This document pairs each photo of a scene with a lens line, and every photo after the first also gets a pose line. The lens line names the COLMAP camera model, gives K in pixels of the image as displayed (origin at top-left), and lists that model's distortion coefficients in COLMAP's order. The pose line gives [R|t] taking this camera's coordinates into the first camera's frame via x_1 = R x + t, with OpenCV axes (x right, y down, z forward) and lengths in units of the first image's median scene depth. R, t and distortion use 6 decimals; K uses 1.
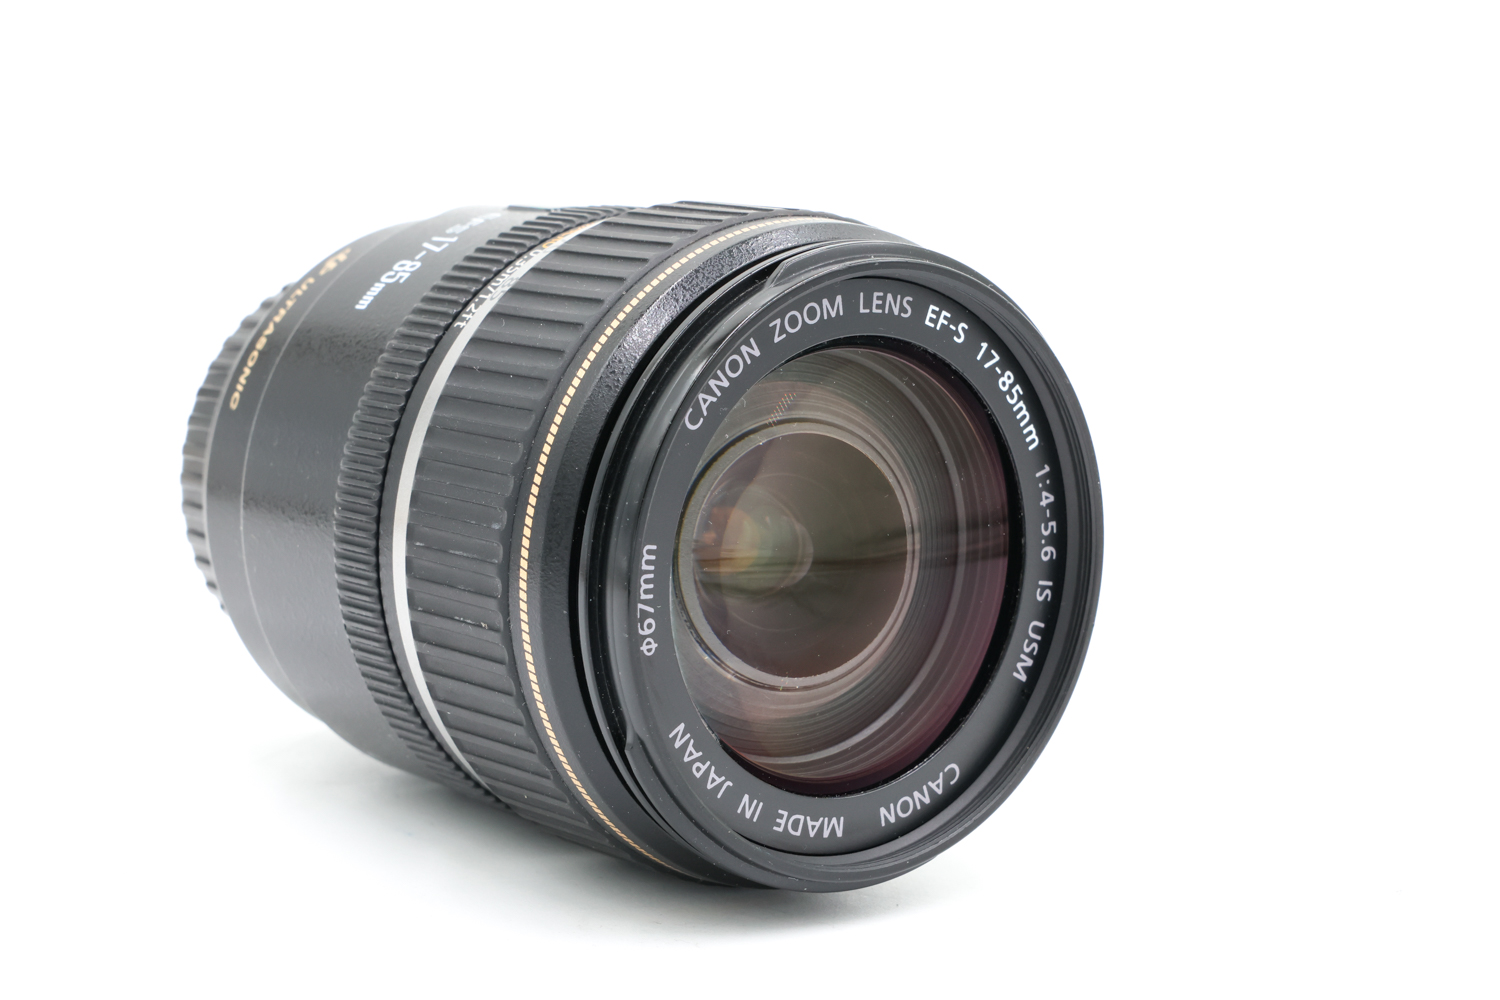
lens RADIAL K [[3394.6, 0, 749.9], [0, 3394.6, 490.8], [0, 0, 1]] dist [0.092648, 0.000000]
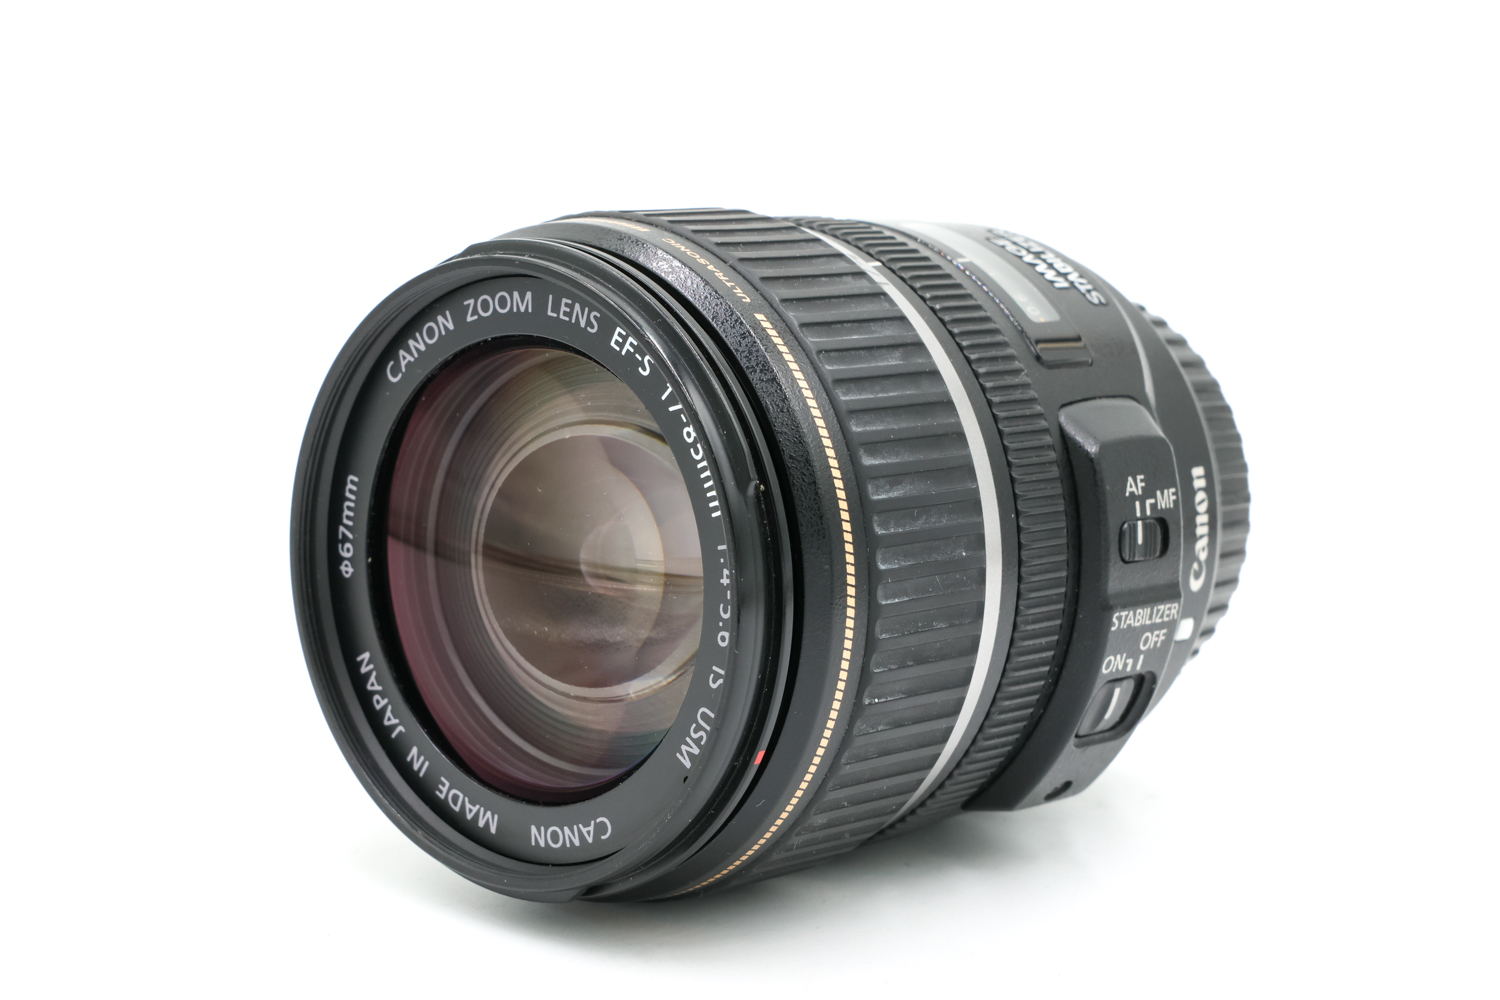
lens RADIAL K [[3394.6, 0, 748.7], [0, 3394.6, 497.3], [0, 0, 1]] dist [0.092648, 0.000000]
pose [[0.176284, 0.191668, -0.965498, 0.990548], [-0.226407, 0.962456, 0.149726, -0.160205], [0.957948, 0.192201, 0.213061, 0.848389]]
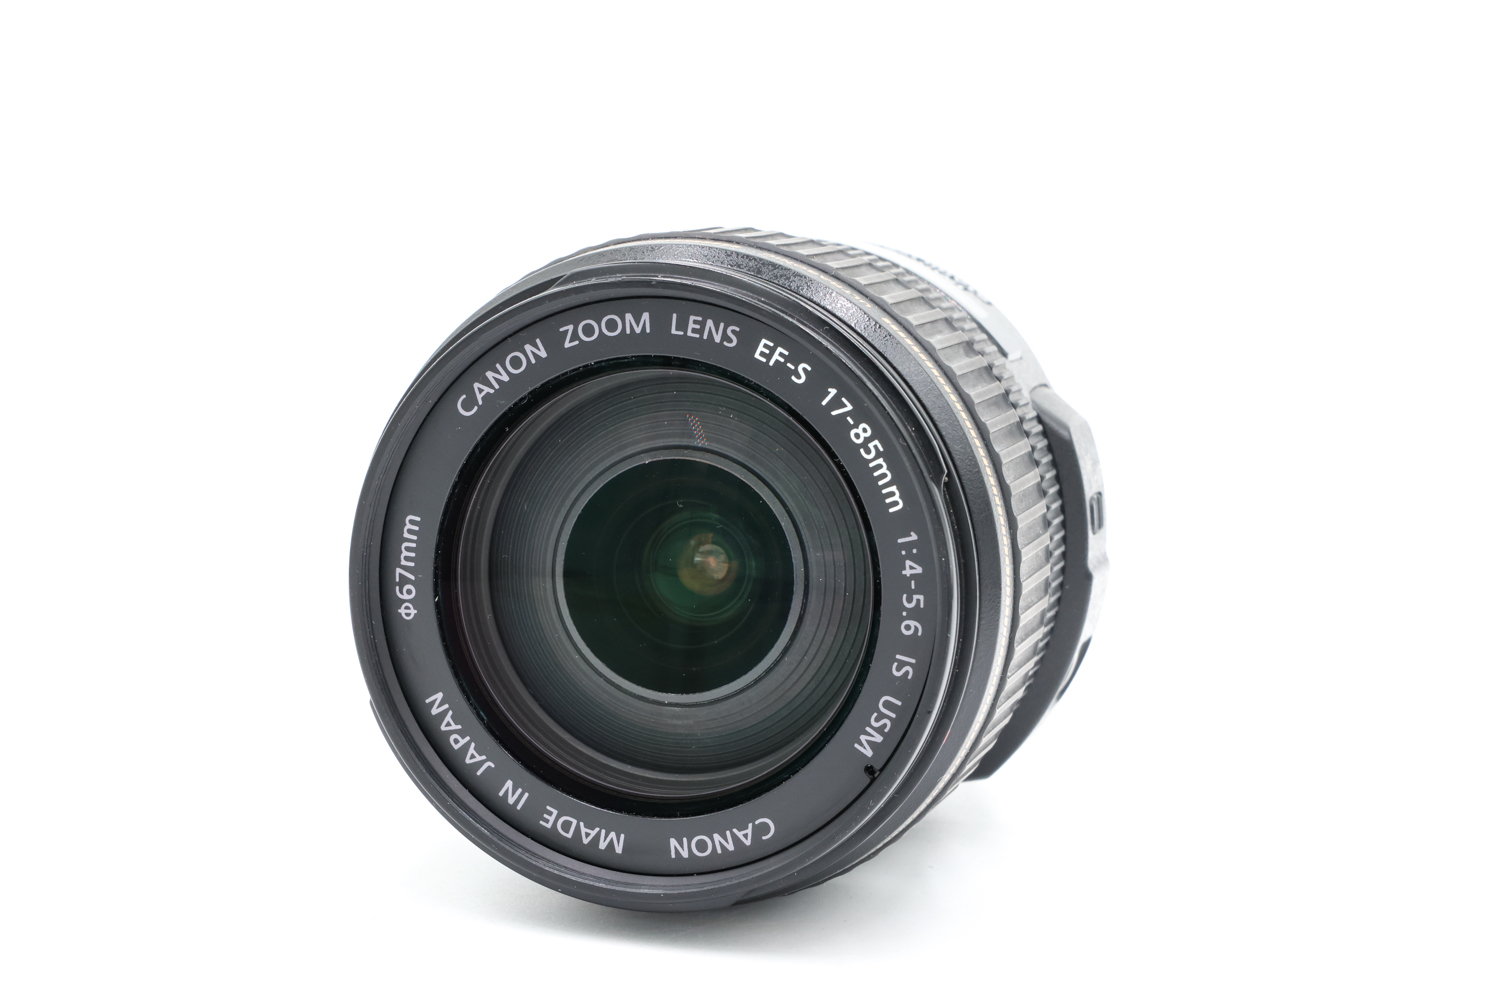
lens RADIAL K [[3394.6, 0, 751.4], [0, 3394.6, 511.4], [0, 0, 1]] dist [0.092648, 0.000000]
pose [[0.595285, 0.139695, -0.791278, 0.835956], [-0.178352, 0.983178, 0.039399, -0.044111], [0.783471, 0.117673, 0.610186, 0.411064]]
